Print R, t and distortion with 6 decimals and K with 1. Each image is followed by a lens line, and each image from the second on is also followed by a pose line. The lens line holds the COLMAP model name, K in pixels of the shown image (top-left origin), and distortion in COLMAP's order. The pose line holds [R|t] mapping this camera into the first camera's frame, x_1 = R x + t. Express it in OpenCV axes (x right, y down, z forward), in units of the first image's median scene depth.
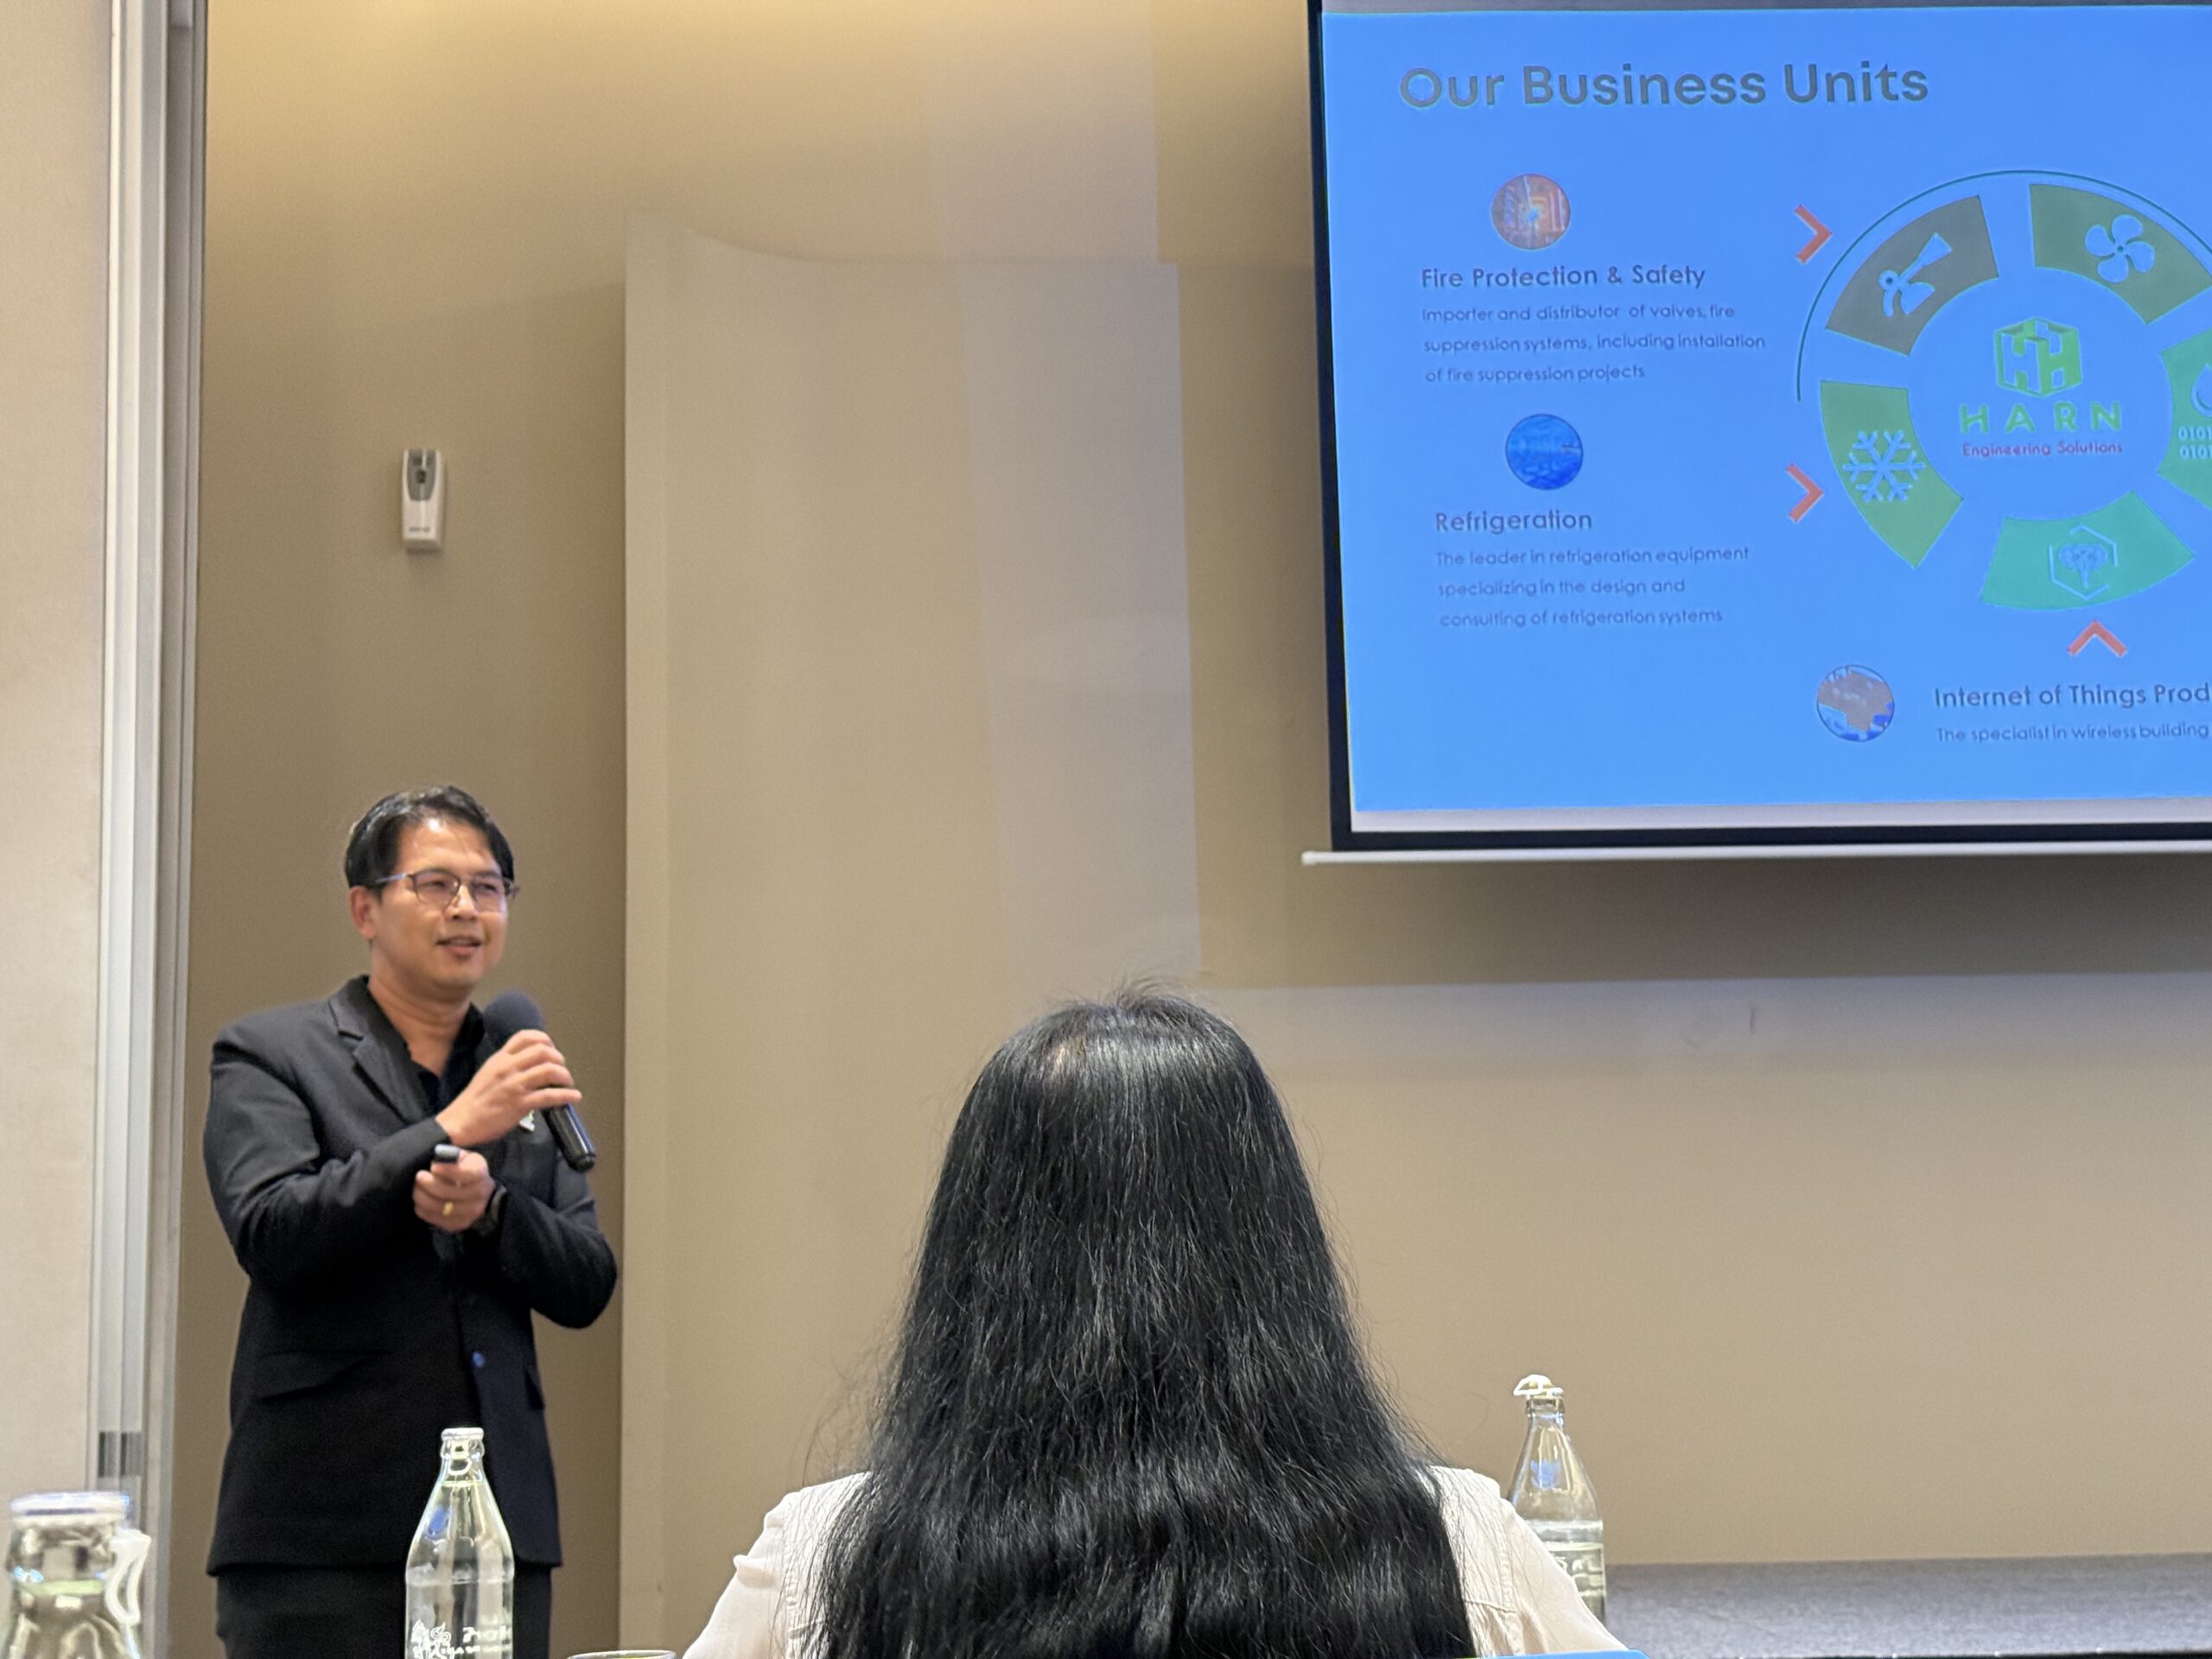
lens RADIAL K [[3142.1, 0, 1101.6], [0, 3142.1, 844.0], [0, 0, 1]] dist [0.119246, 0.000000]
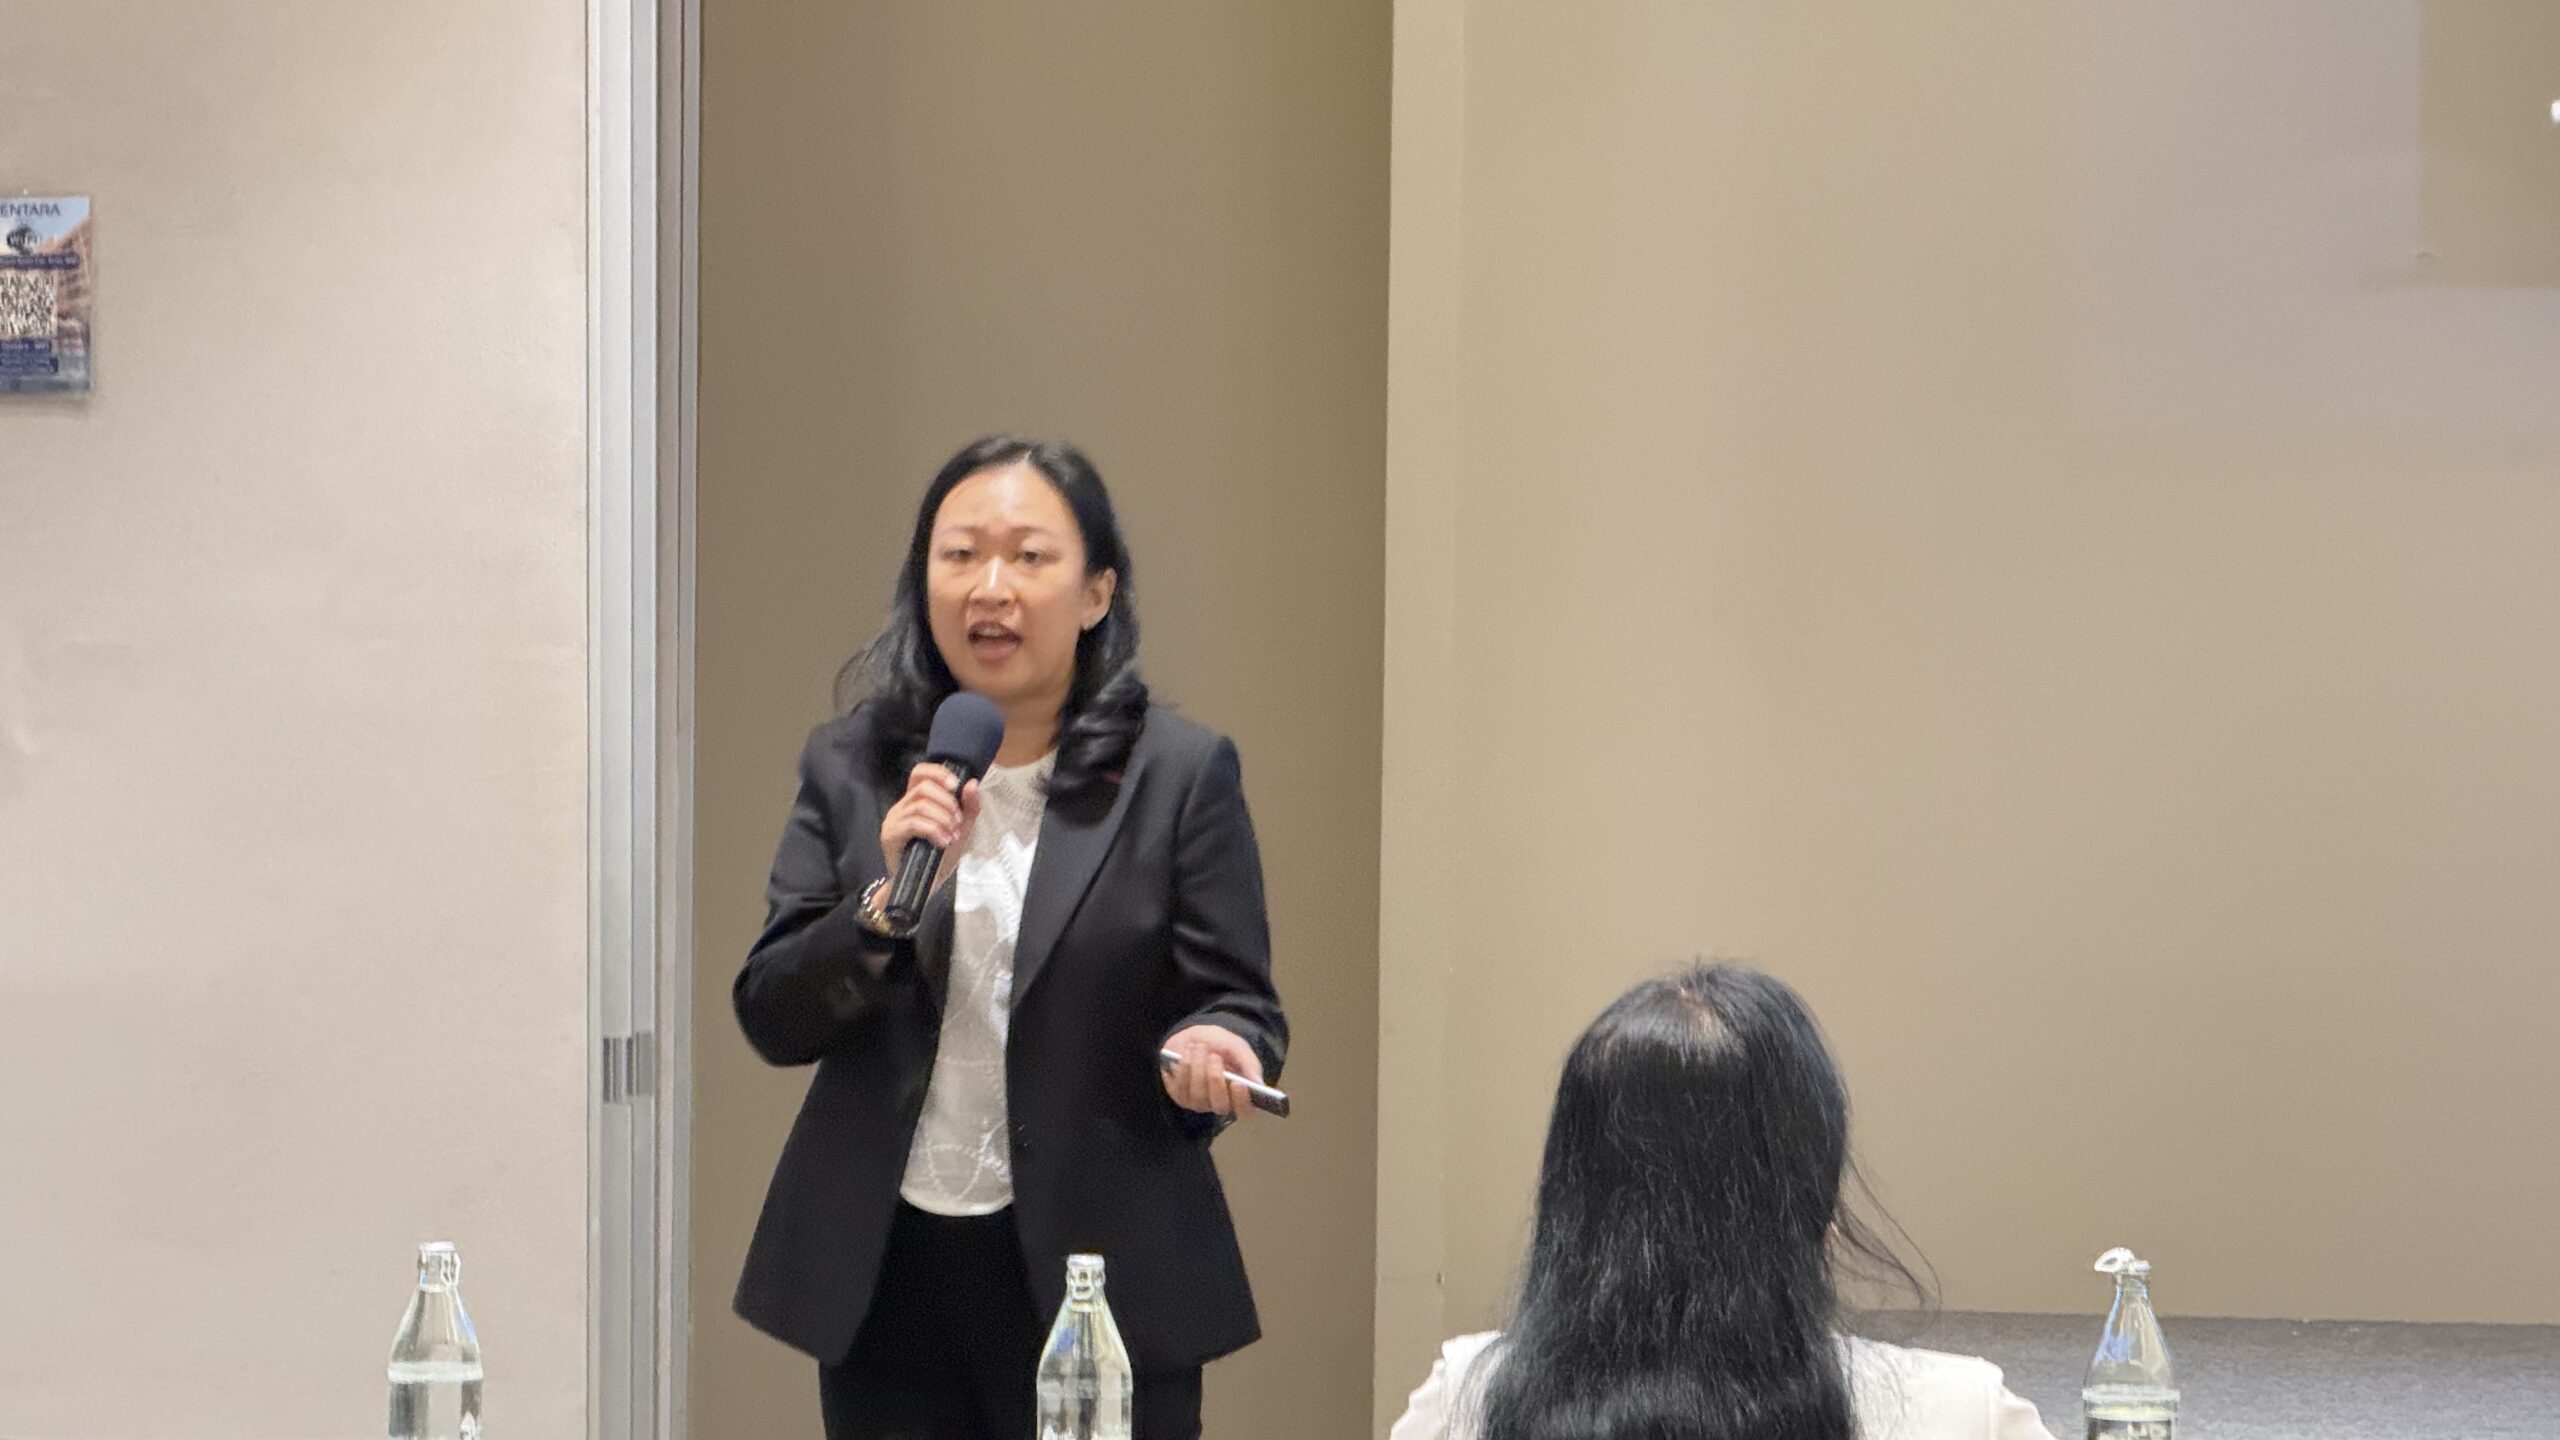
lens RADIAL K [[9068.5, 0, 1257.7], [0, 9068.5, 714.4], [0, 0, 1]] dist [0.144424, 0.000000]
pose [[0.981680, 0.037868, -0.186737, 0.419046], [-0.002147, 0.982188, 0.187886, -0.568893], [0.190525, -0.184043, 0.964276, -1.902638]]
